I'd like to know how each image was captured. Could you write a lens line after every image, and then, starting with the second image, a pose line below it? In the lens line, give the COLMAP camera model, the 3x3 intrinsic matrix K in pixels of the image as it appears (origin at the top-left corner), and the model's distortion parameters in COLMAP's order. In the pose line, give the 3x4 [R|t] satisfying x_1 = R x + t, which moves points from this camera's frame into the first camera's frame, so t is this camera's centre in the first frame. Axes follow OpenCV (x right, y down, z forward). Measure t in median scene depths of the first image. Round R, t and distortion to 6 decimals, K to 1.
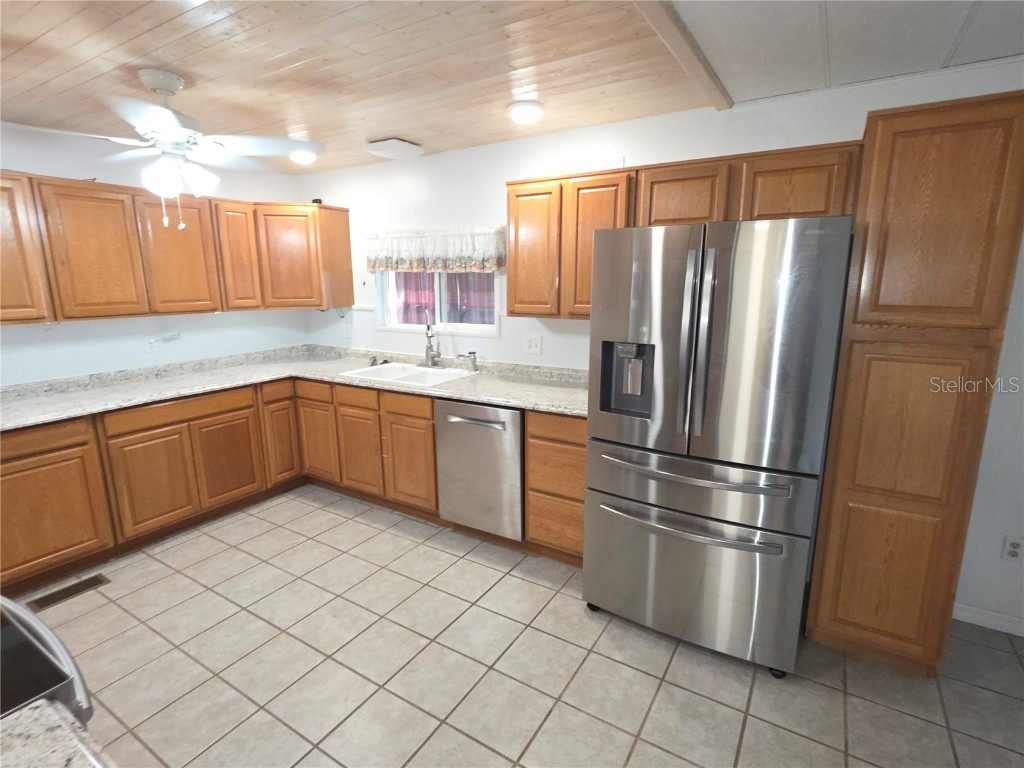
lens RADIAL K [[518.7, 0, 511.3], [0, 518.7, 382.9], [0, 0, 1]] dist [0.013681, -0.007079]
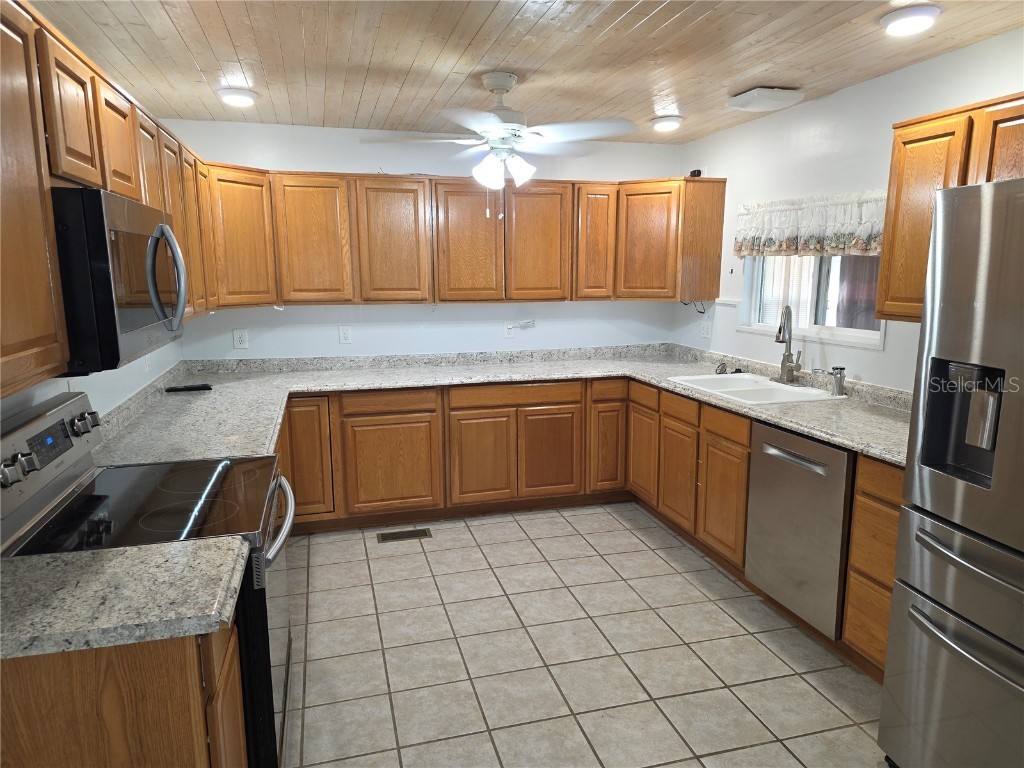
lens RADIAL K [[687.6, 0, 511.7], [0, 687.6, 390.1], [0, 0, 1]] dist [0.052724, -0.017380]
pose [[0.738525, 0.120906, -0.663297, 0.258618], [-0.134670, 0.990418, 0.030590, 0.002299], [0.660640, 0.066735, 0.747731, -0.006239]]
